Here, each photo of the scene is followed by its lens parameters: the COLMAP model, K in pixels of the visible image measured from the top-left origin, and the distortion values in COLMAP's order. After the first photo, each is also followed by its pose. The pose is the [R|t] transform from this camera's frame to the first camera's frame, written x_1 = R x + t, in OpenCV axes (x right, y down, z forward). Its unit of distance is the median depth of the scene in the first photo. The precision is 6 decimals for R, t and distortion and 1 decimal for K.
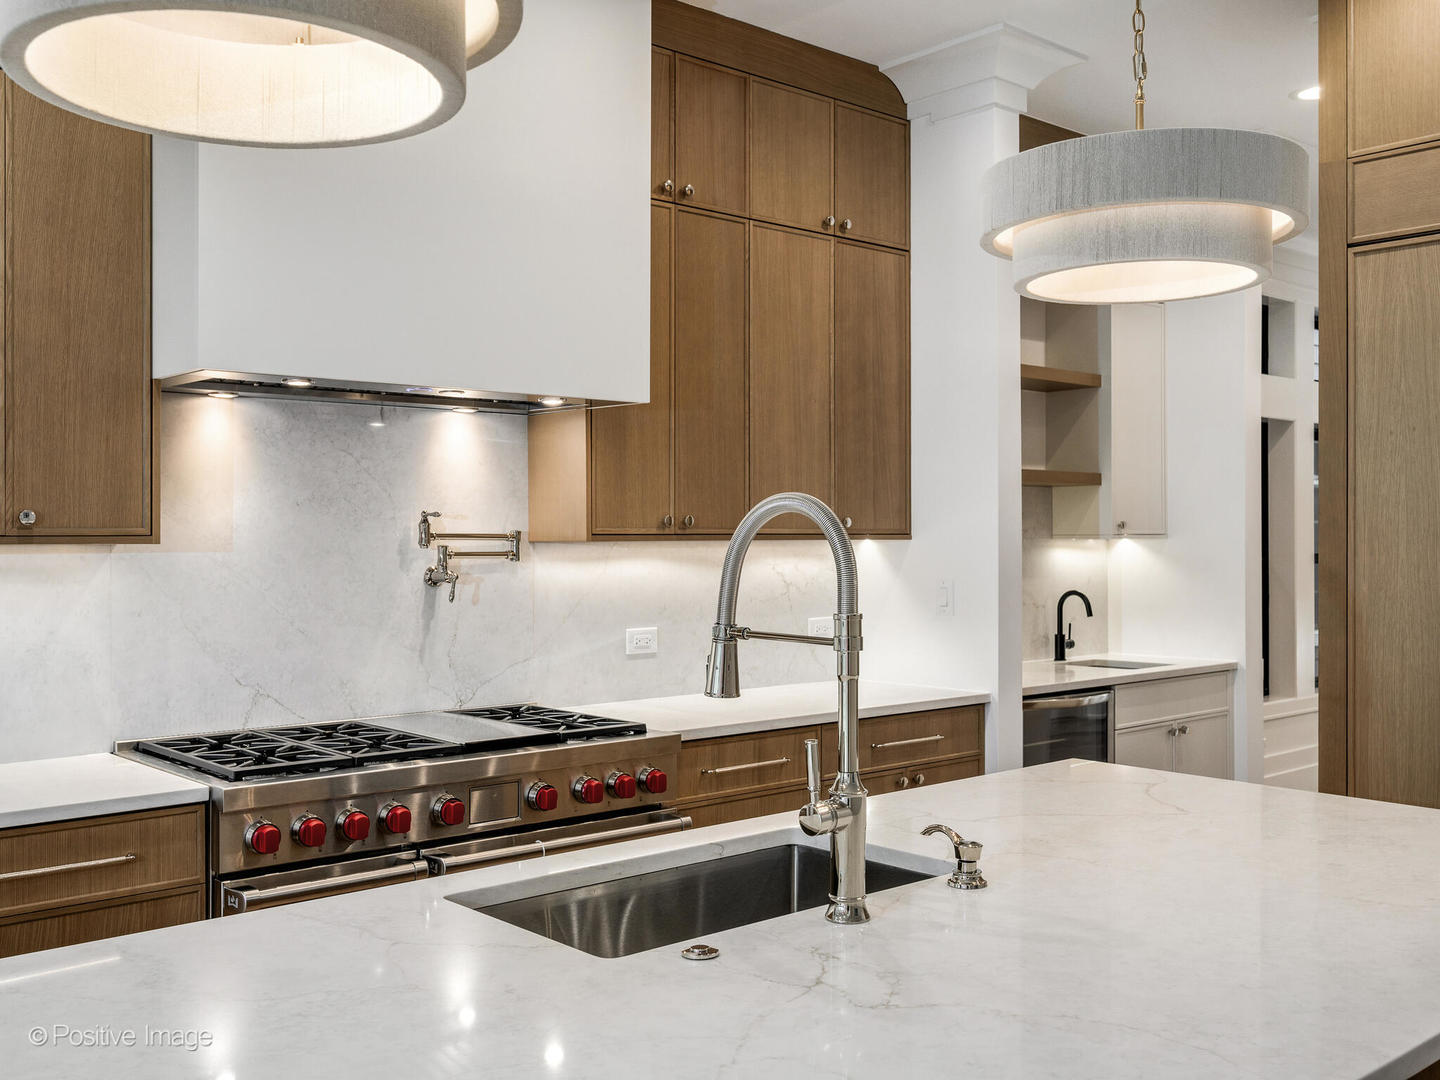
lens RADIAL K [[1330.4, 0, 696.2], [0, 1330.4, 532.3], [0, 0, 1]] dist [0.001804, 0.000000]
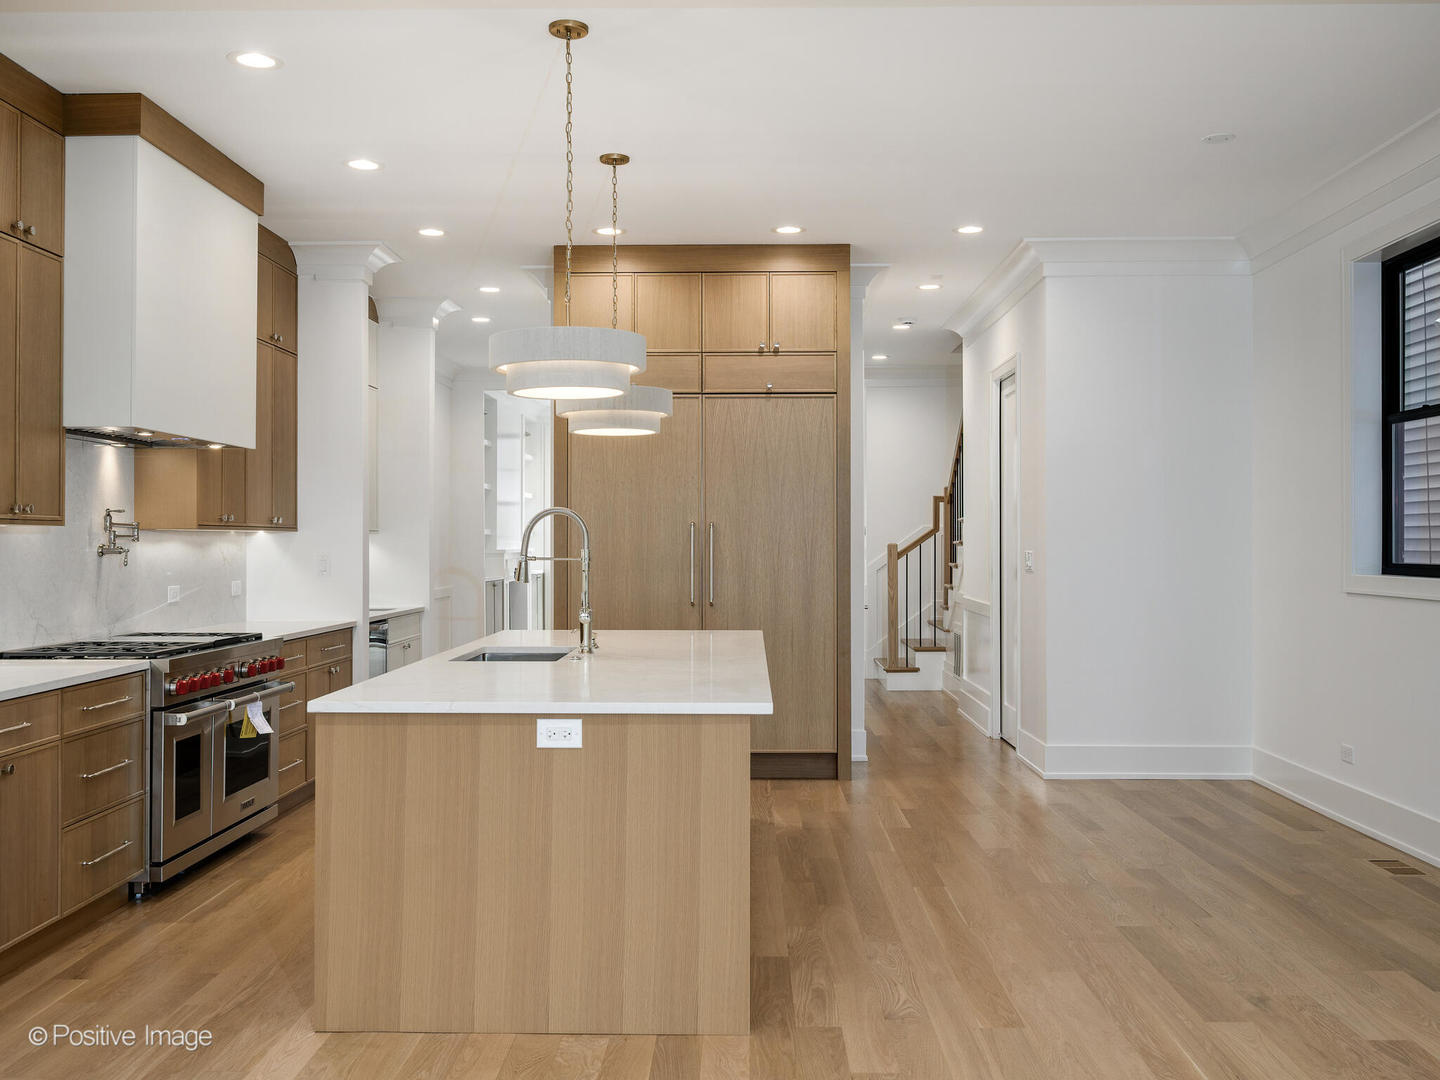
lens RADIAL K [[1330.4, 0, 720.8], [0, 1330.4, 531.0], [0, 0, 1]] dist [0.001804, 0.000000]
pose [[0.654394, 0.011242, 0.756070, -0.857254], [-0.007427, 0.999937, -0.008439, 0.017146], [-0.756117, -0.000093, 0.654437, -0.537335]]
